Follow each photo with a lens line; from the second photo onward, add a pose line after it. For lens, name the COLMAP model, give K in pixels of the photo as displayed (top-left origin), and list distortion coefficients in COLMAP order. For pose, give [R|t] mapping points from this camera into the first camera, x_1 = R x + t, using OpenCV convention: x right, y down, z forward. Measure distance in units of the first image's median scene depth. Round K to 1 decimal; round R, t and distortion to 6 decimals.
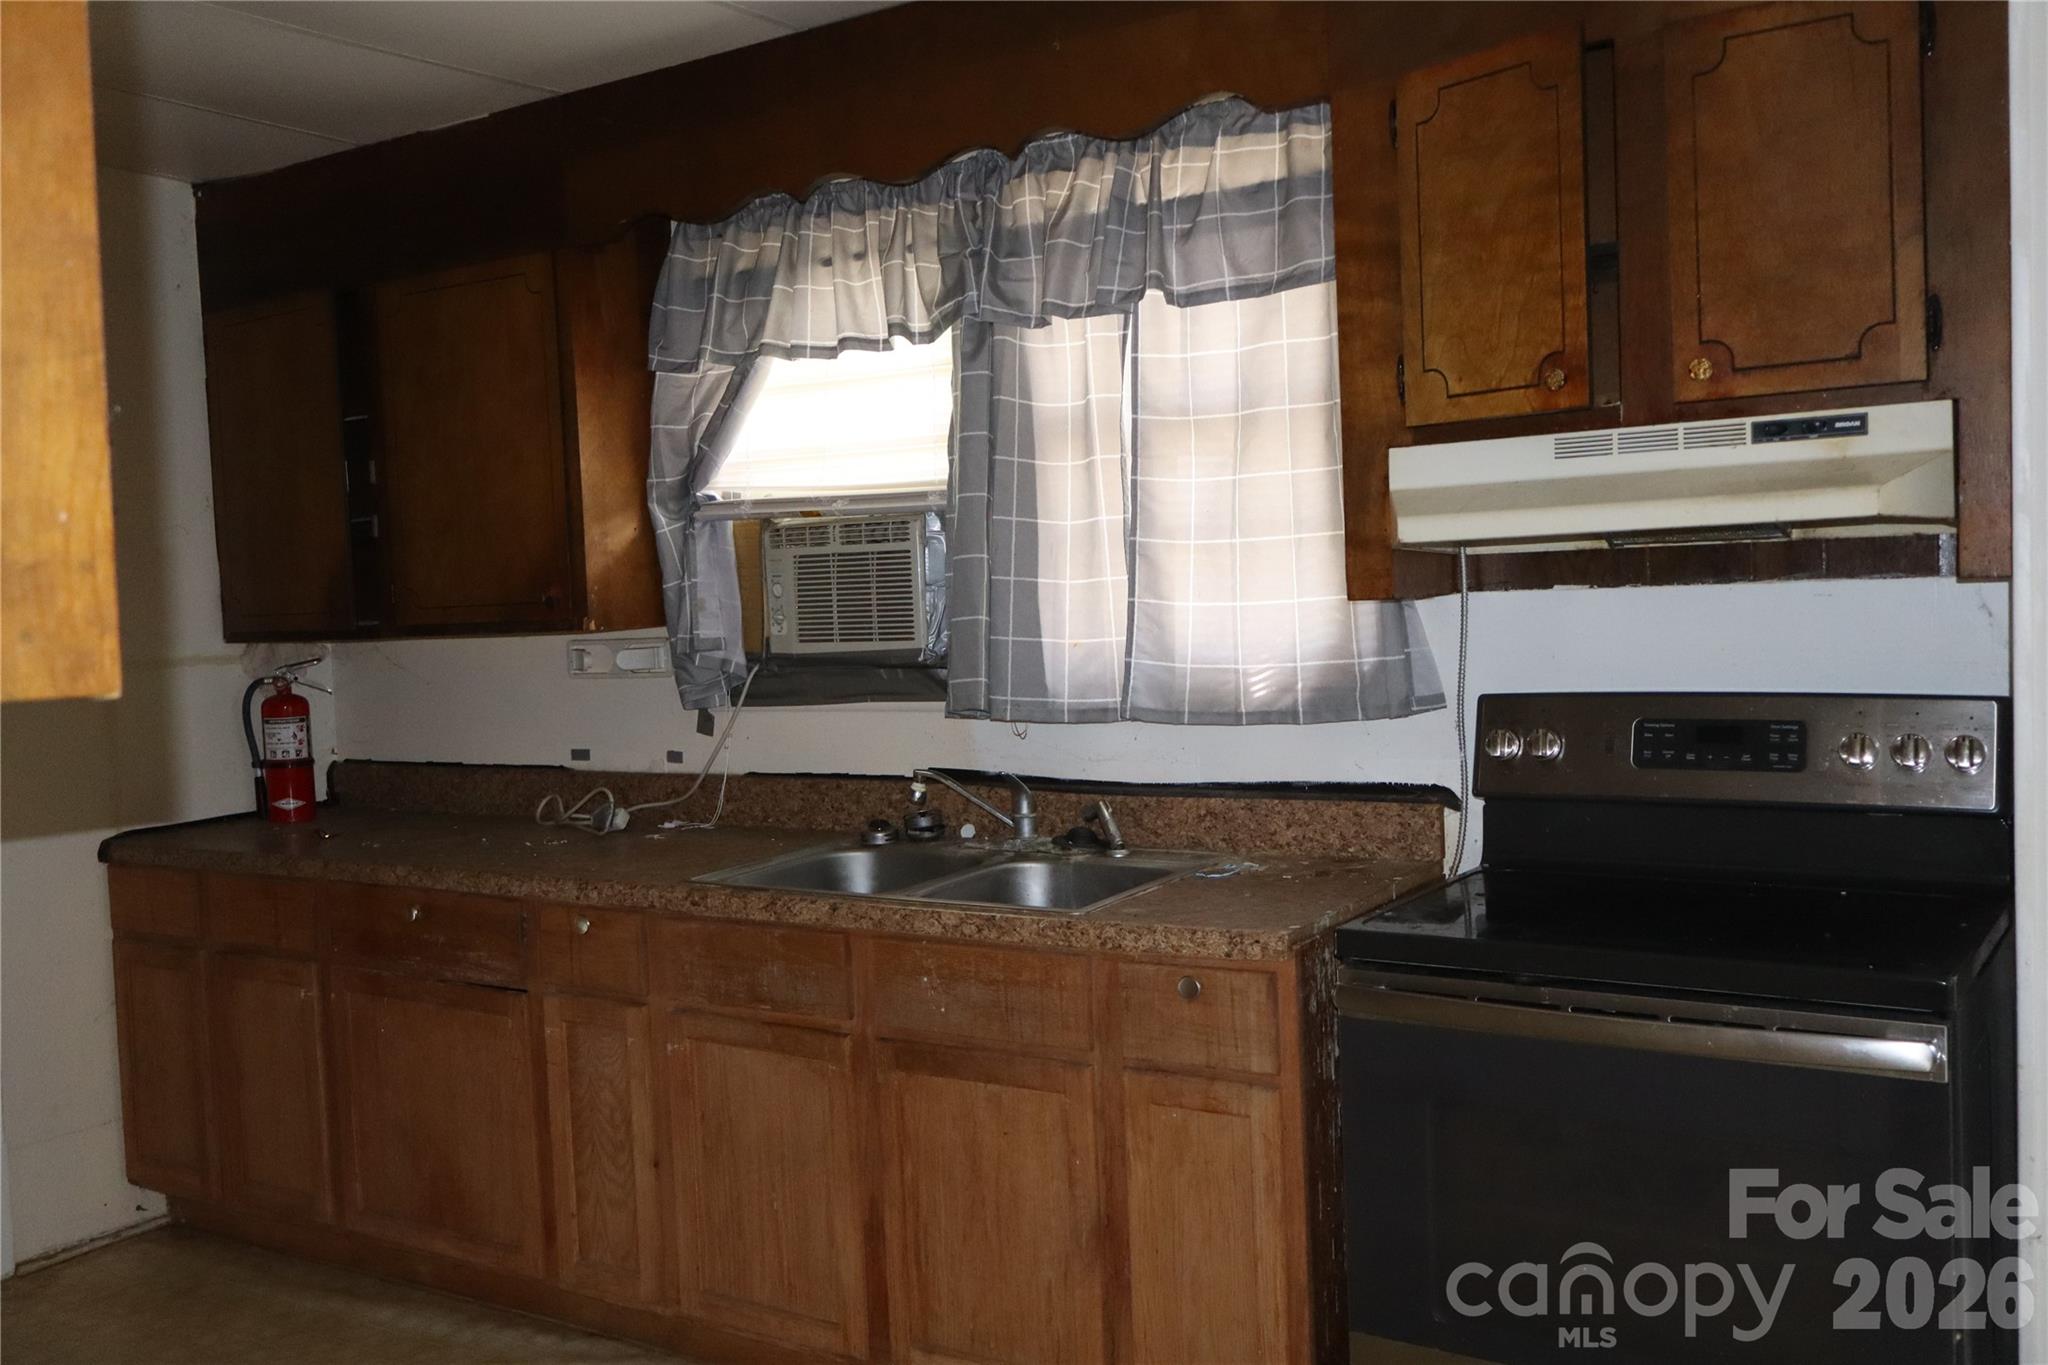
lens RADIAL K [[1851.1, 0, 1026.5], [0, 1851.1, 680.4], [0, 0, 1]] dist [0.028942, -0.011860]
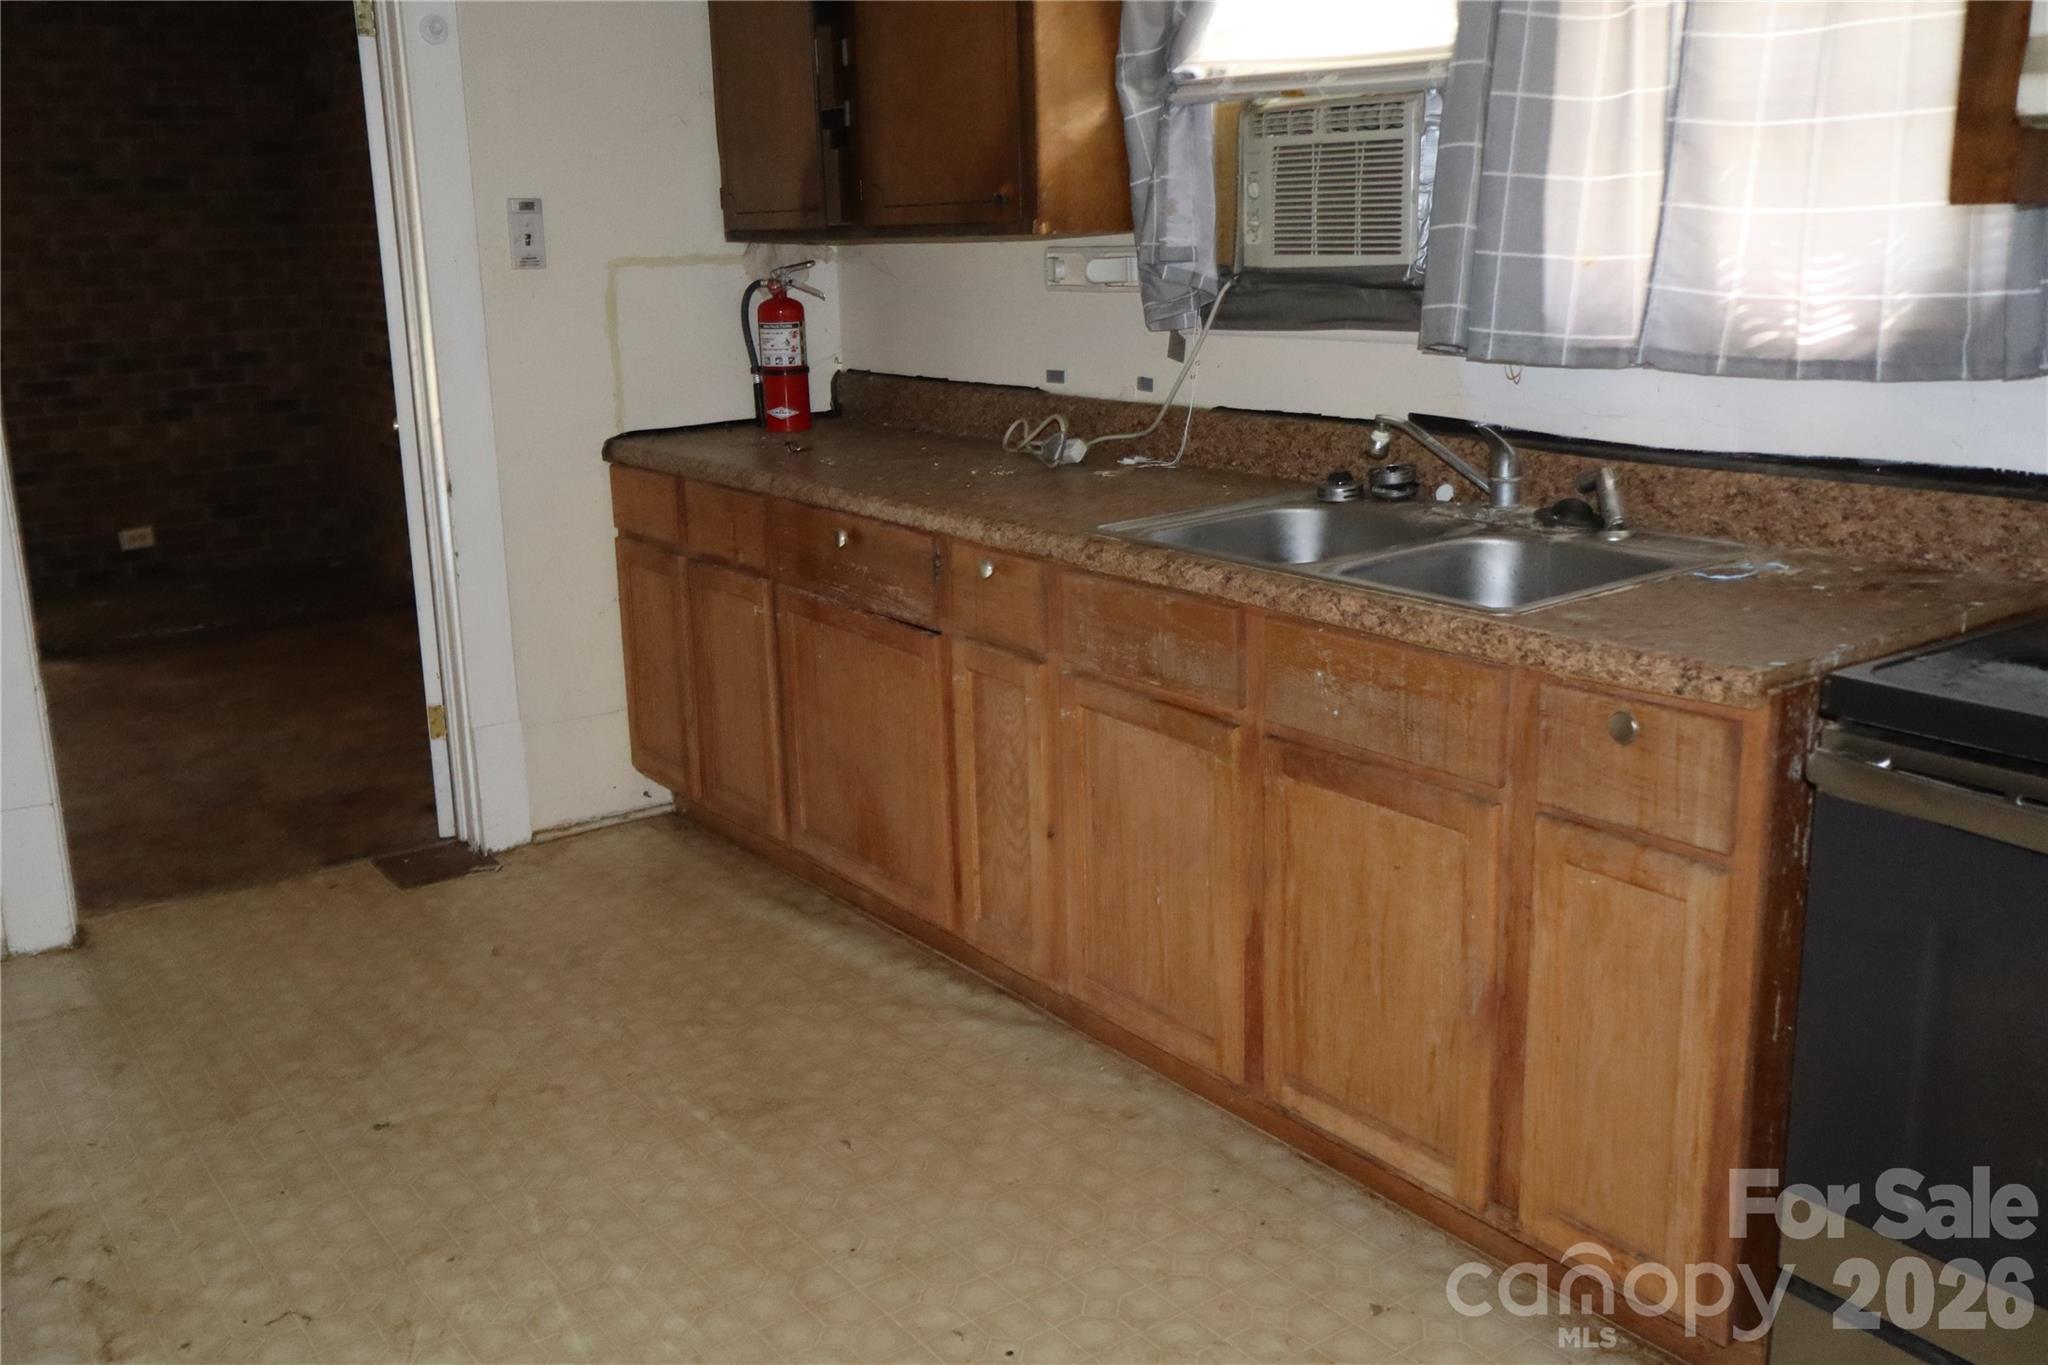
lens RADIAL K [[1851.1, 0, 1018.9], [0, 1851.1, 683.6], [0, 0, 1]] dist [0.028942, -0.011860]
pose [[0.930734, 0.104927, -0.350320, 0.095675], [-0.031405, 0.977348, 0.209295, -0.002660], [0.364345, -0.183796, 0.912947, 0.169832]]
